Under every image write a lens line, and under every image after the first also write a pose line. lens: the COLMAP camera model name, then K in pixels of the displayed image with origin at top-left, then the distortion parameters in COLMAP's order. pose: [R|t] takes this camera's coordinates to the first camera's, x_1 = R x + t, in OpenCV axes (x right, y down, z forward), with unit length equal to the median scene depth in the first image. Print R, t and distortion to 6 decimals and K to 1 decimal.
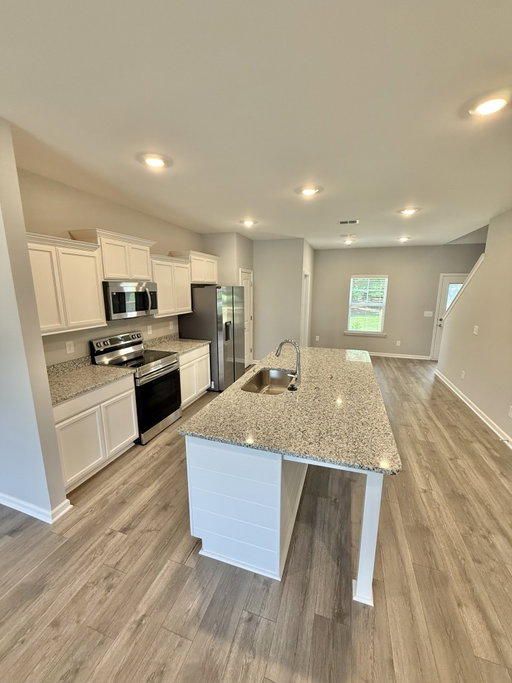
lens RADIAL K [[274.2, 0, 255.3], [0, 274.2, 340.9], [0, 0, 1]] dist [0.000666, -0.000029]
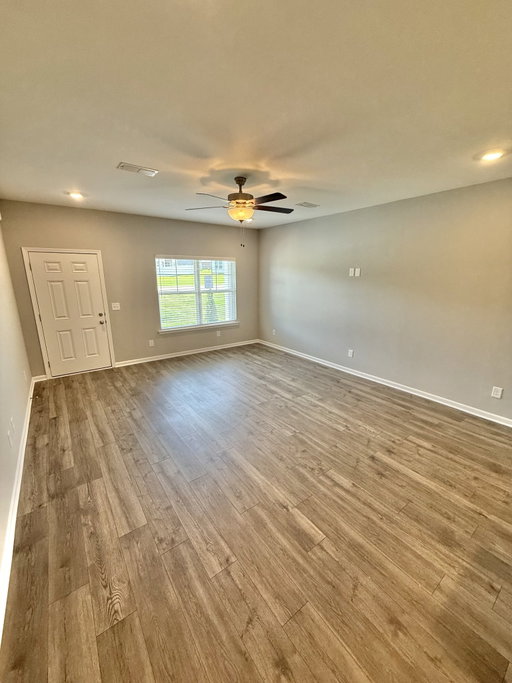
lens RADIAL K [[274.2, 0, 256.5], [0, 274.2, 341.0], [0, 0, 1]] dist [0.000666, -0.000029]
pose [[-0.576134, 0.194545, -0.793865, 1.217260], [-0.154984, 0.927638, 0.339805, -0.107399], [0.802527, 0.318809, -0.504293, 0.506225]]
